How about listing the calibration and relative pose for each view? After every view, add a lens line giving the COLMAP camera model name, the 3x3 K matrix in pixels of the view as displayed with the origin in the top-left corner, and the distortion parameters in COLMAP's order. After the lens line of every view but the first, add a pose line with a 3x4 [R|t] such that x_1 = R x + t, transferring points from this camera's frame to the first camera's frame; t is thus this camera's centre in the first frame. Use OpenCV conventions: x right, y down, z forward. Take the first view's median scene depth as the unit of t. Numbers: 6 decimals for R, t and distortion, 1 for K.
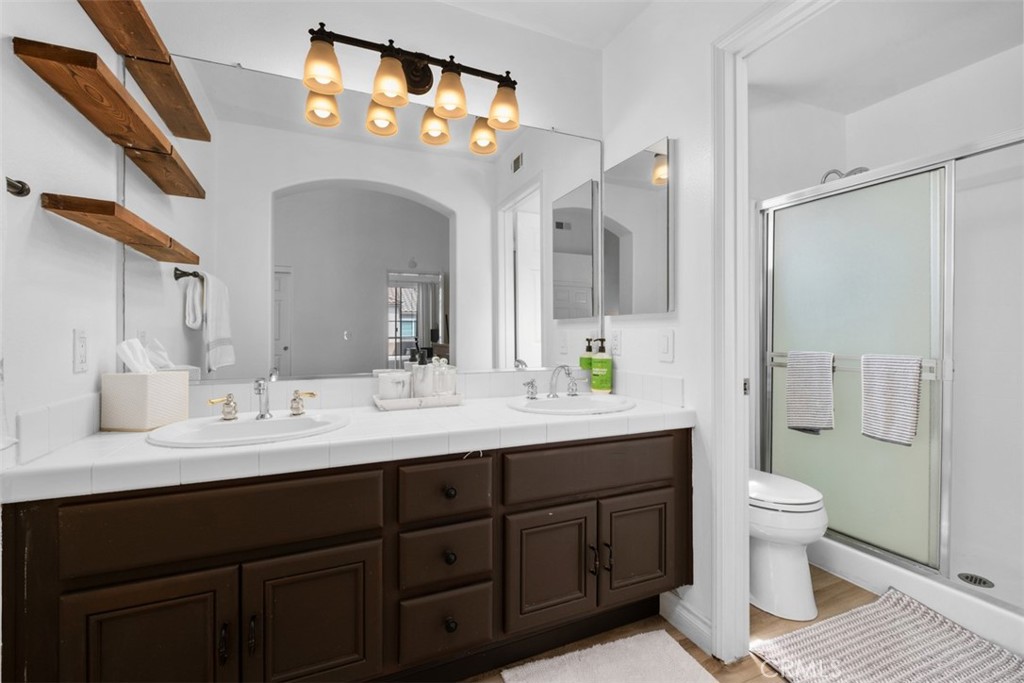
lens RADIAL K [[438.9, 0, 512.2], [0, 438.9, 336.2], [0, 0, 1]] dist [0.004887, -0.006833]
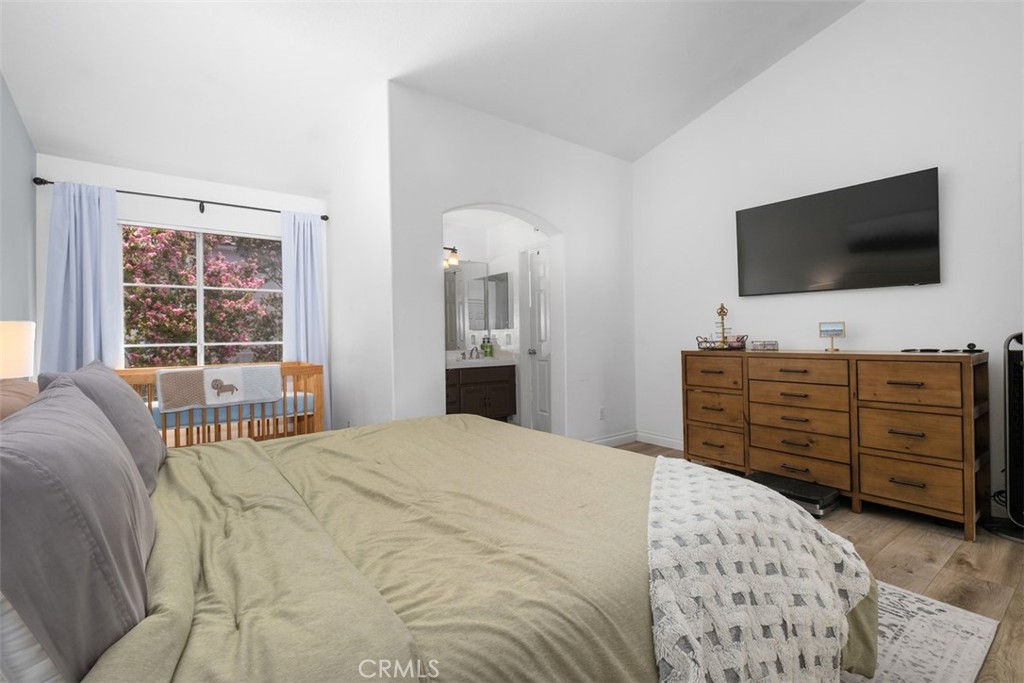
lens RADIAL K [[438.9, 0, 512.2], [0, 438.9, 336.2], [0, 0, 1]] dist [0.004887, -0.006833]
pose [[0.976025, -0.012492, 0.217299, -0.277068], [0.015422, 0.999811, -0.011796, 0.032369], [-0.217110, 0.014865, 0.976034, -1.924582]]
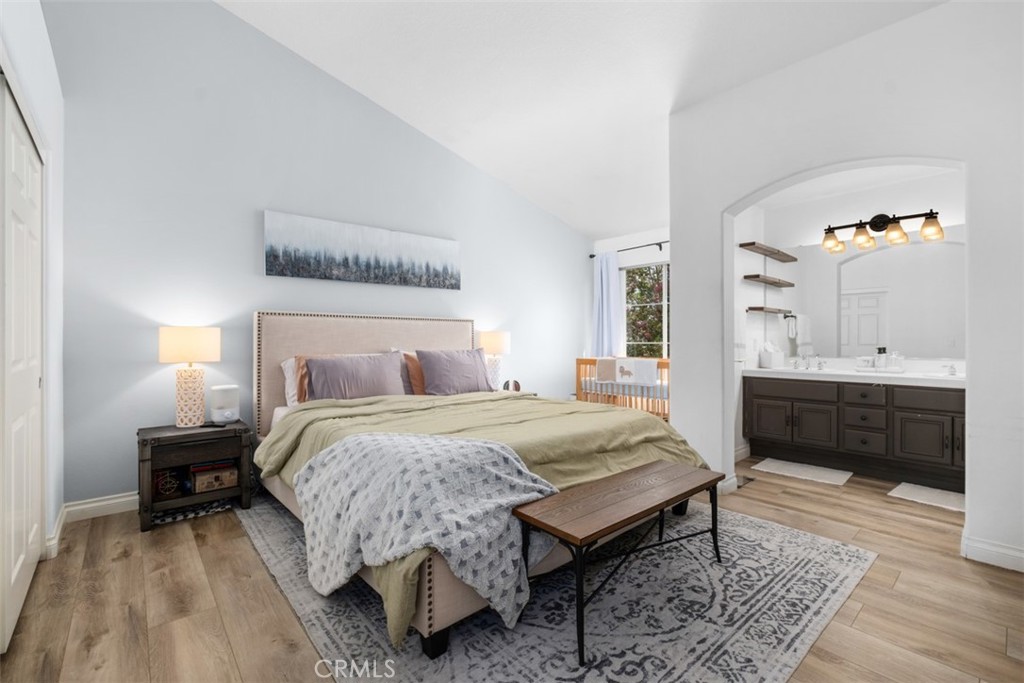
lens RADIAL K [[438.9, 0, 512.2], [0, 438.9, 336.2], [0, 0, 1]] dist [0.004887, -0.006833]
pose [[0.309458, -0.007624, -0.950883, 1.286757], [-0.012150, 0.999855, -0.011971, 0.022291], [0.950836, 0.015258, 0.309320, -1.419015]]
